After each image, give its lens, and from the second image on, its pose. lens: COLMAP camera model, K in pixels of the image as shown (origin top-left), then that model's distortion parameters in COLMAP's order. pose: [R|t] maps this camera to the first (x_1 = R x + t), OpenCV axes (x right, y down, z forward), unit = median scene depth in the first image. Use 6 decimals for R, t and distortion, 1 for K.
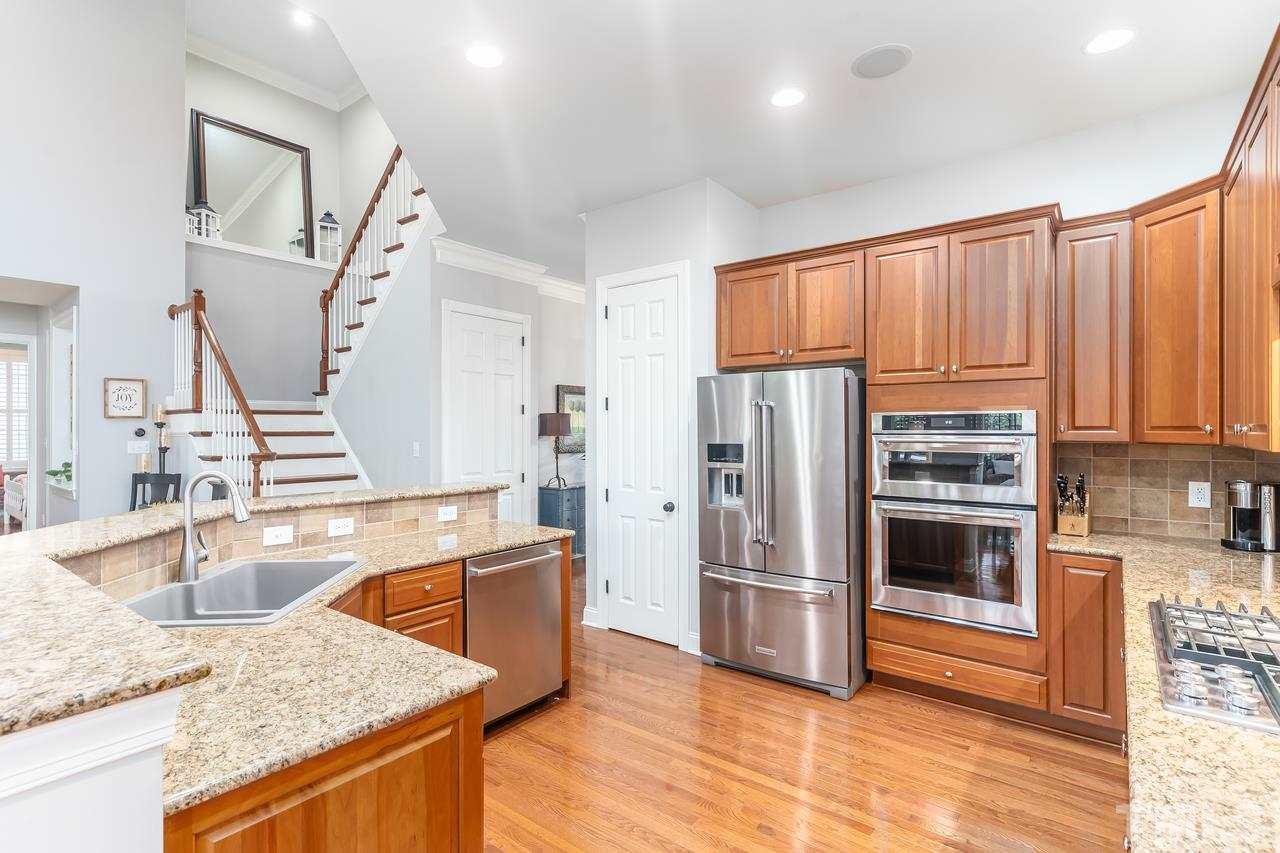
lens RADIAL K [[616.8, 0, 638.6], [0, 616.8, 427.0], [0, 0, 1]] dist [0.001317, -0.000617]
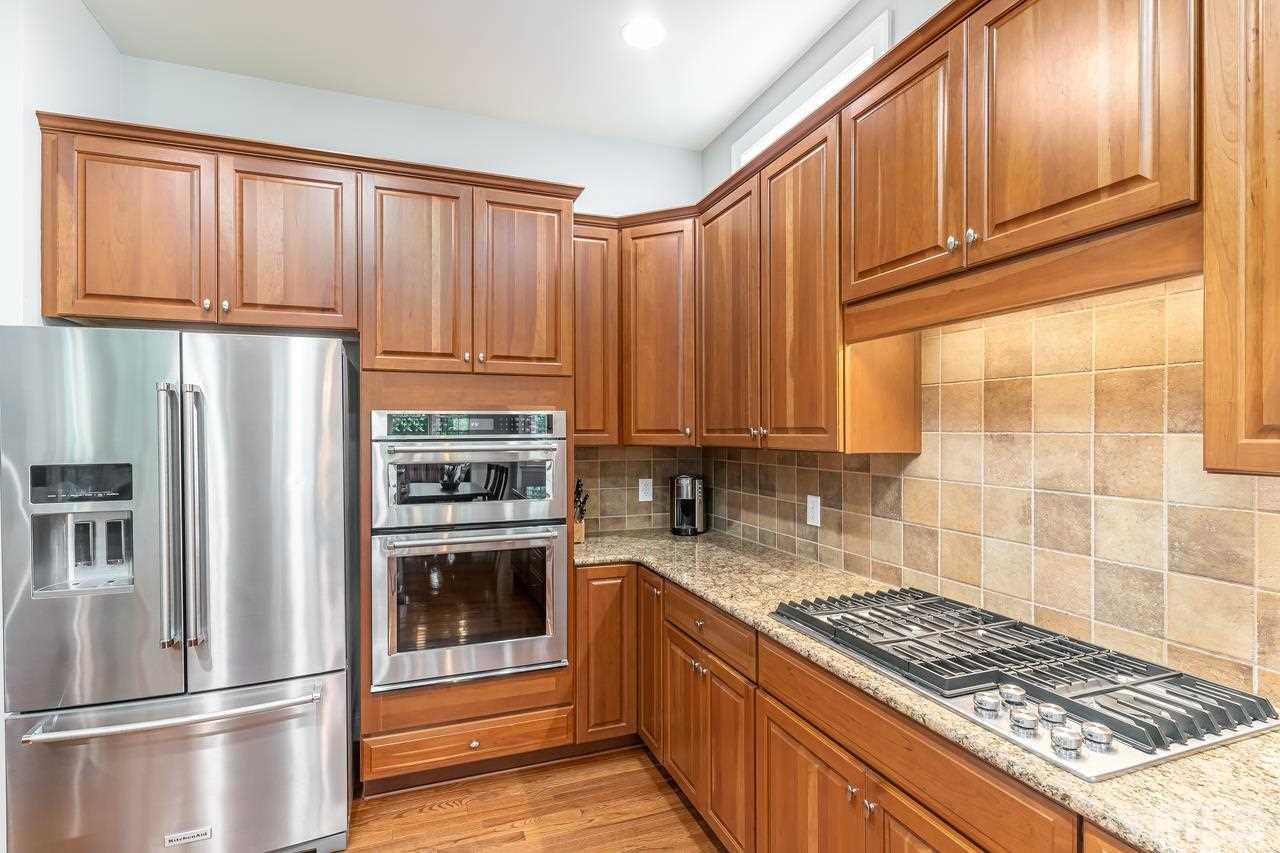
lens RADIAL K [[616.8, 0, 638.8], [0, 616.8, 428.6], [0, 0, 1]] dist [0.001317, -0.000617]
pose [[0.530152, 0.001452, 0.847902, -0.053296], [0.002373, 0.999992, -0.003197, 0.000648], [-0.847899, 0.003707, 0.530144, 0.398791]]
